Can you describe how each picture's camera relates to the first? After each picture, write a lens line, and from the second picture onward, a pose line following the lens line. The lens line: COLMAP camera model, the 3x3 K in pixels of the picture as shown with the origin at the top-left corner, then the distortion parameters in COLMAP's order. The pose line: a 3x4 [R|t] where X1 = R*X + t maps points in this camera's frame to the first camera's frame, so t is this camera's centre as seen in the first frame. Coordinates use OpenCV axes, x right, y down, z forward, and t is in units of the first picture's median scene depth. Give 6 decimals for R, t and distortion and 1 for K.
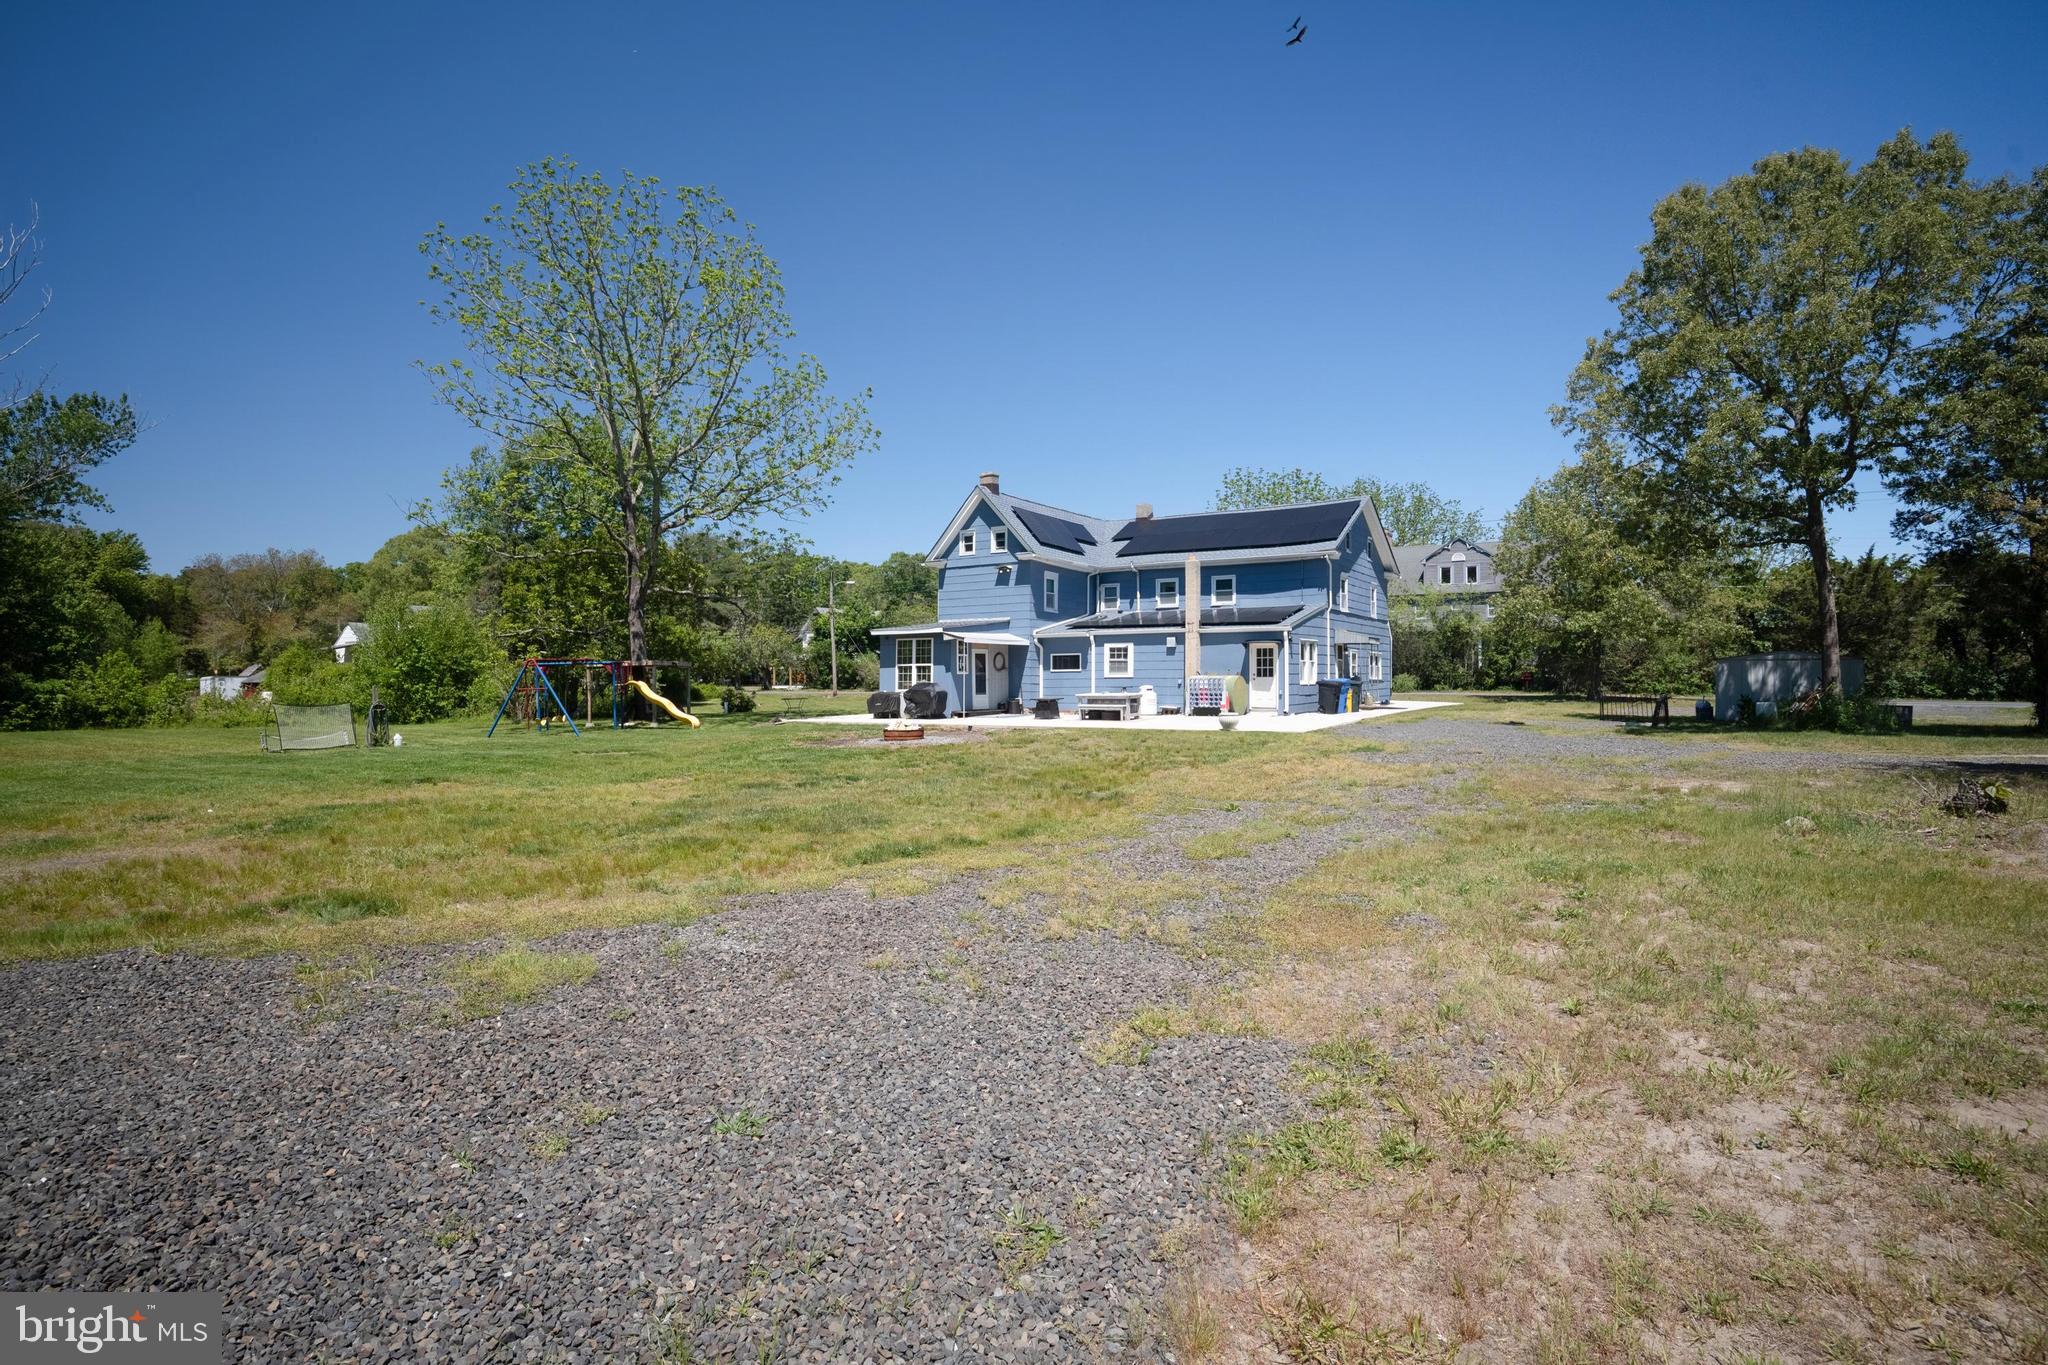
lens RADIAL K [[1028.8, 0, 1018.3], [0, 1028.8, 679.4], [0, 0, 1]] dist [-0.062434, 0.032479]
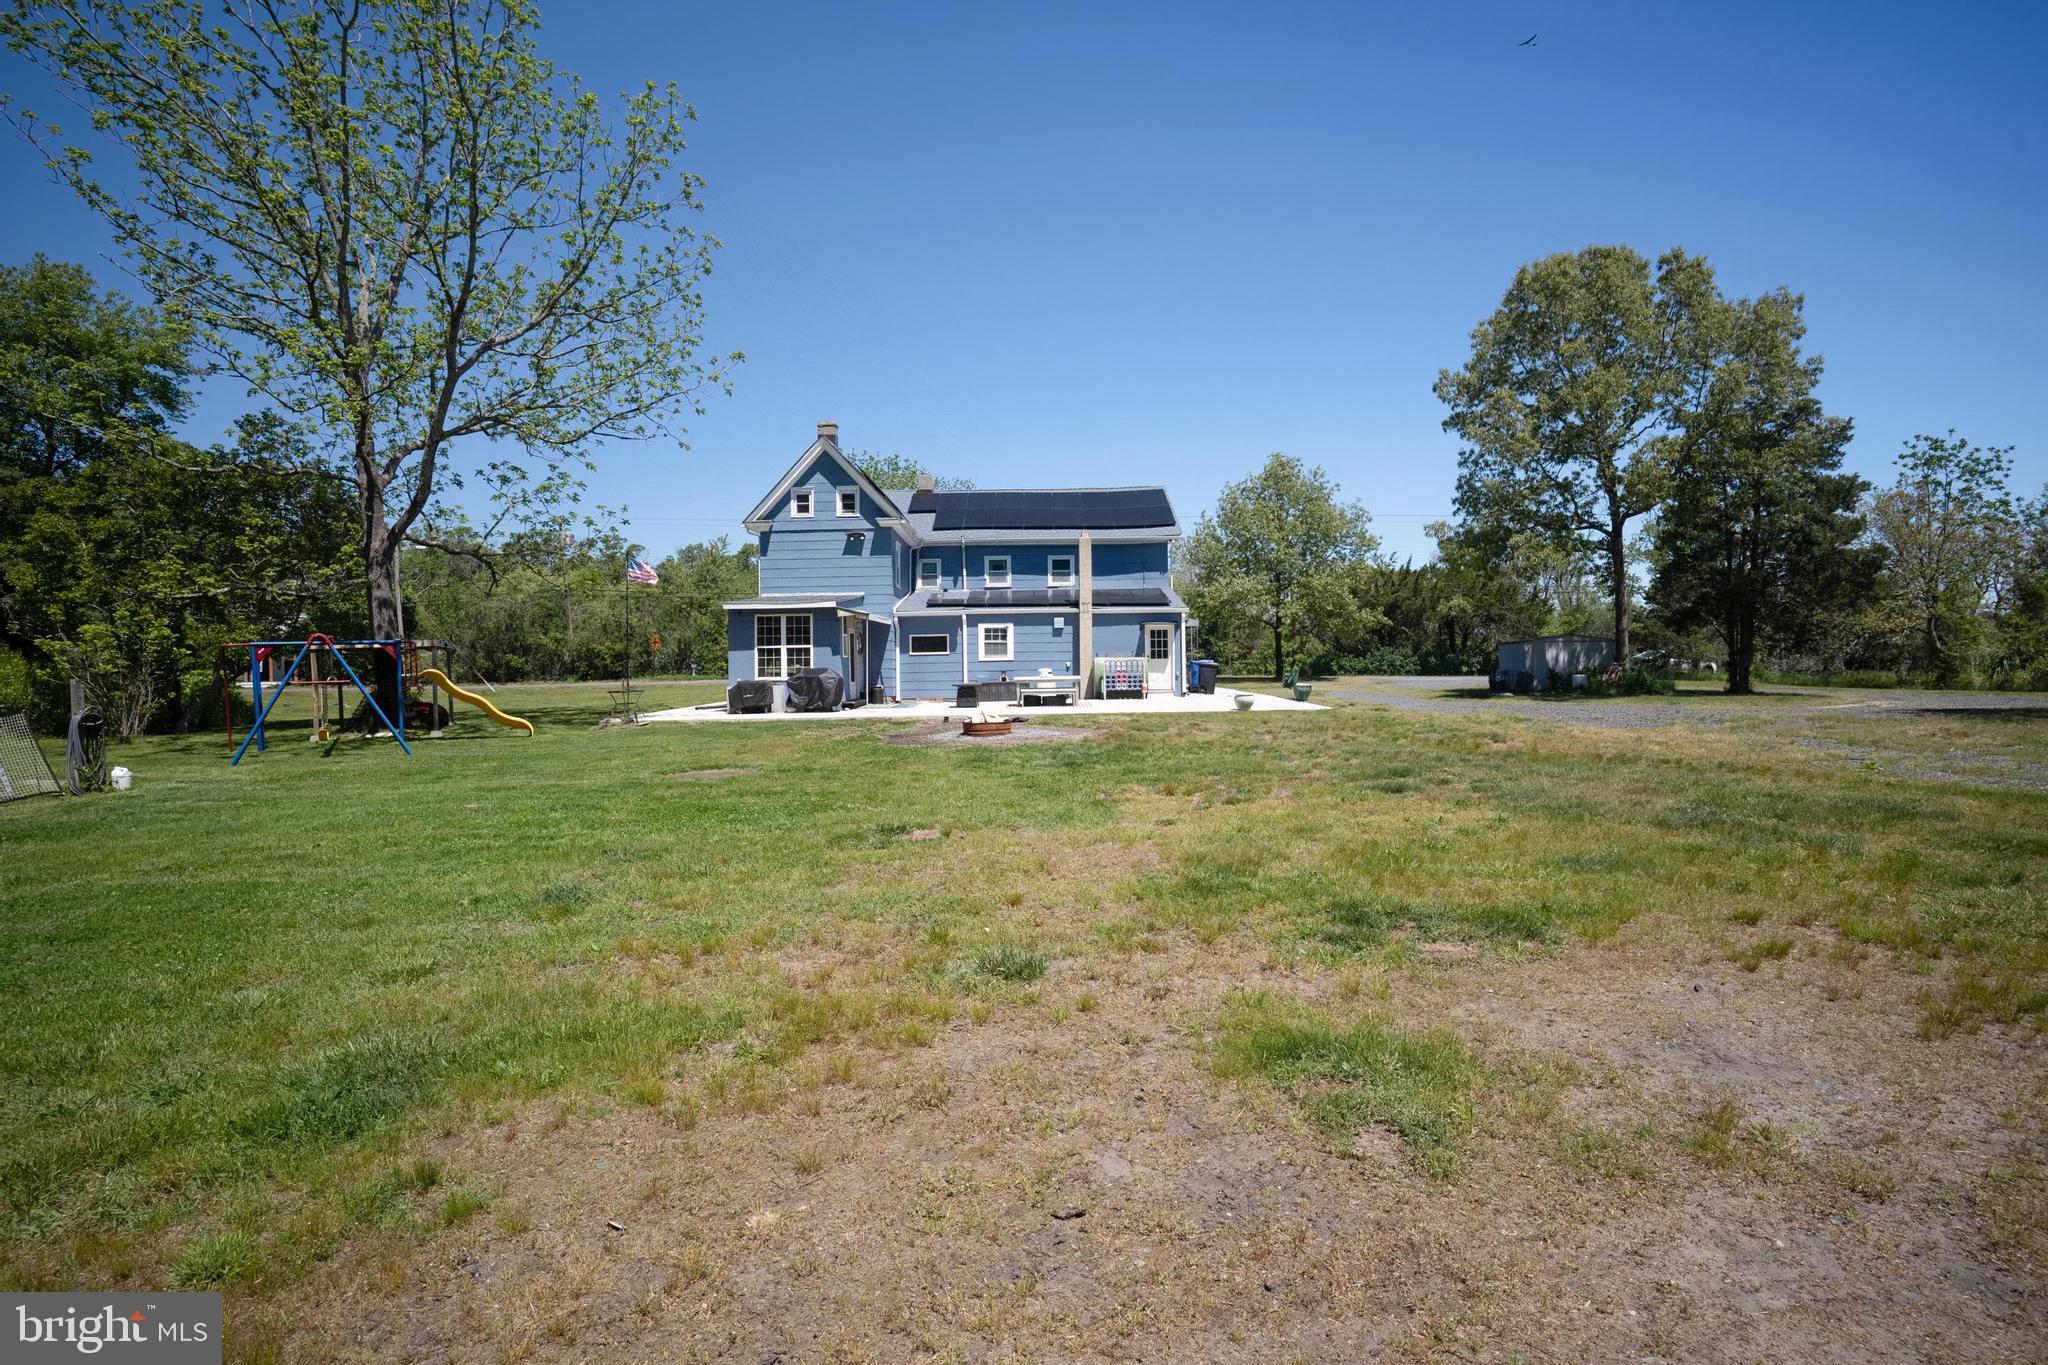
lens RADIAL K [[1028.8, 0, 1018.3], [0, 1028.8, 679.4], [0, 0, 1]] dist [-0.062434, 0.032479]
pose [[0.840243, -0.016028, 0.541973, -0.384362], [0.010543, 0.999857, 0.013223, 0.003032], [-0.542107, -0.005396, 0.840292, 0.212279]]
